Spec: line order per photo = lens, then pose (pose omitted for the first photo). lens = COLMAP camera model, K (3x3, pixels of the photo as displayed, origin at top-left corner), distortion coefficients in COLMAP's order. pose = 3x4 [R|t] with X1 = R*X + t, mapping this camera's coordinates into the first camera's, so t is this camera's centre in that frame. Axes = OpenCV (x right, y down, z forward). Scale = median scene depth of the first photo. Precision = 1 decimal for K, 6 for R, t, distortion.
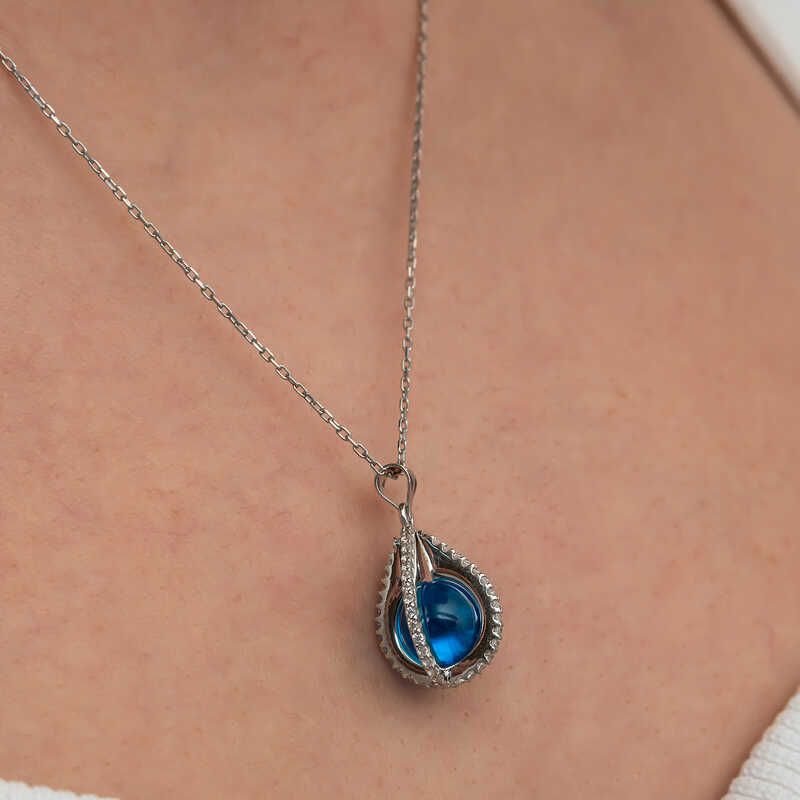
lens RADIAL K [[3548.7, 0, 399.5], [0, 3548.7, 399.2], [0, 0, 1]] dist [0.131687, 0.000000]
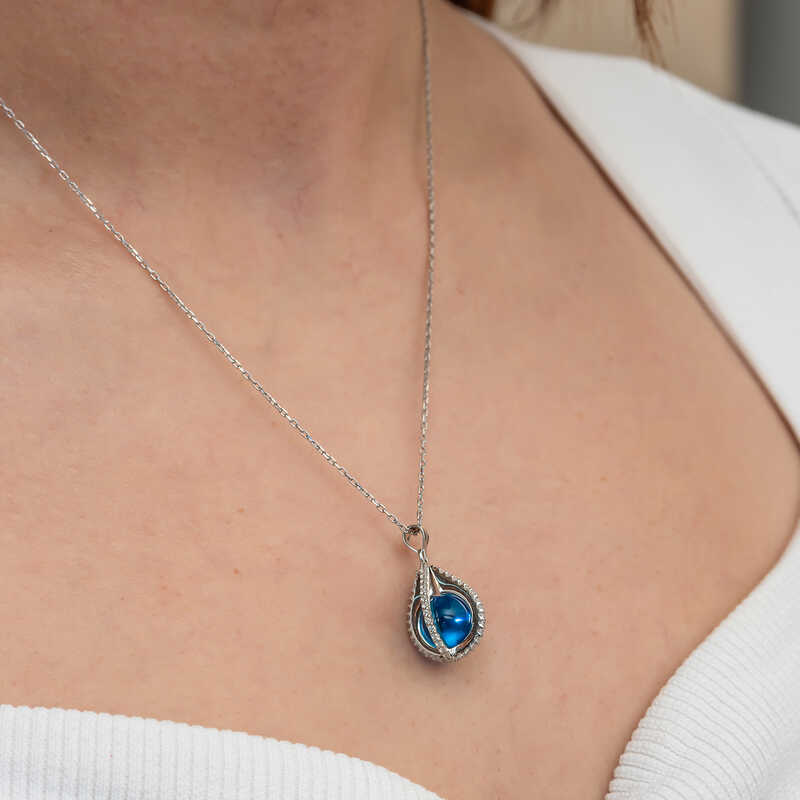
lens RADIAL K [[3548.7, 0, 400.3], [0, 3548.7, 400.1], [0, 0, 1]] dist [0.131687, 0.000000]
pose [[0.998132, -0.042196, -0.044171, 0.062328], [0.039029, 0.996766, -0.070251, 0.071739], [0.046992, 0.068396, 0.996551, -0.563765]]
